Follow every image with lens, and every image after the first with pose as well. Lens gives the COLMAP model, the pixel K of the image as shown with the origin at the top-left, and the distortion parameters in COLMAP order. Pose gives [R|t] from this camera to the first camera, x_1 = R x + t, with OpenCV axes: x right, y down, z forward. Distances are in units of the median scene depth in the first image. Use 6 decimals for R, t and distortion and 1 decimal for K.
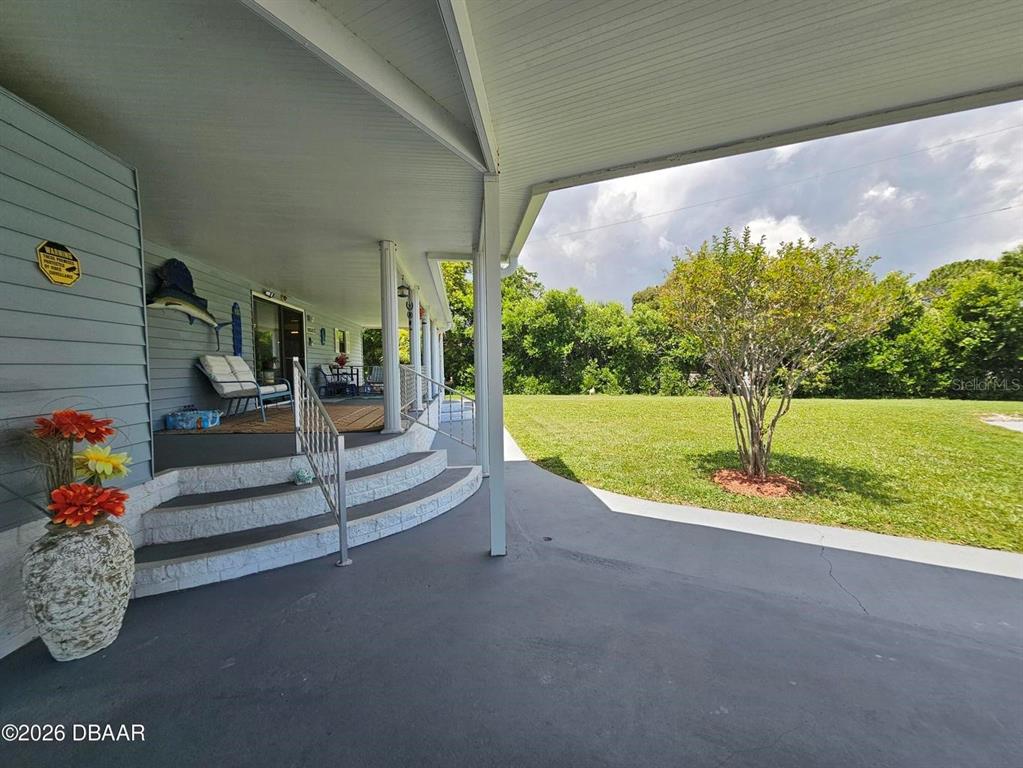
lens RADIAL K [[423.0, 0, 502.1], [0, 423.0, 380.1], [0, 0, 1]] dist [-0.009176, 0.002317]
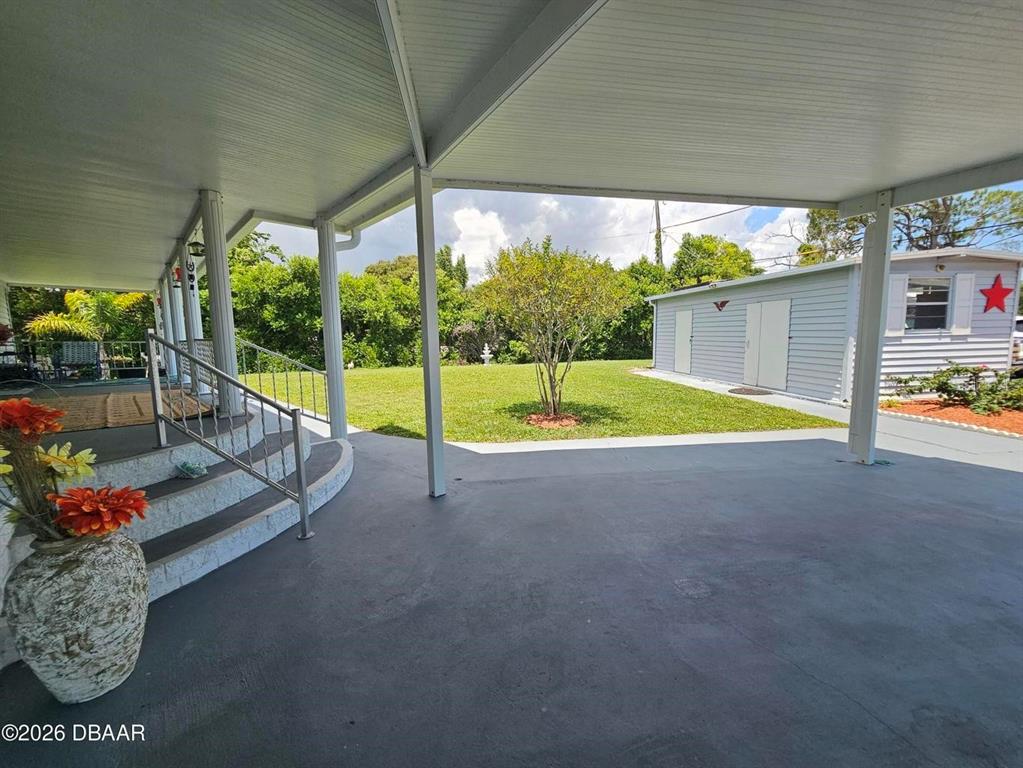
lens RADIAL K [[423.0, 0, 512.2], [0, 423.0, 379.5], [0, 0, 1]] dist [-0.009176, 0.002317]
pose [[0.804081, -0.062518, 0.591224, -0.329226], [0.026847, 0.997259, 0.068942, 0.003824], [-0.593914, -0.039562, 0.803555, -0.050114]]
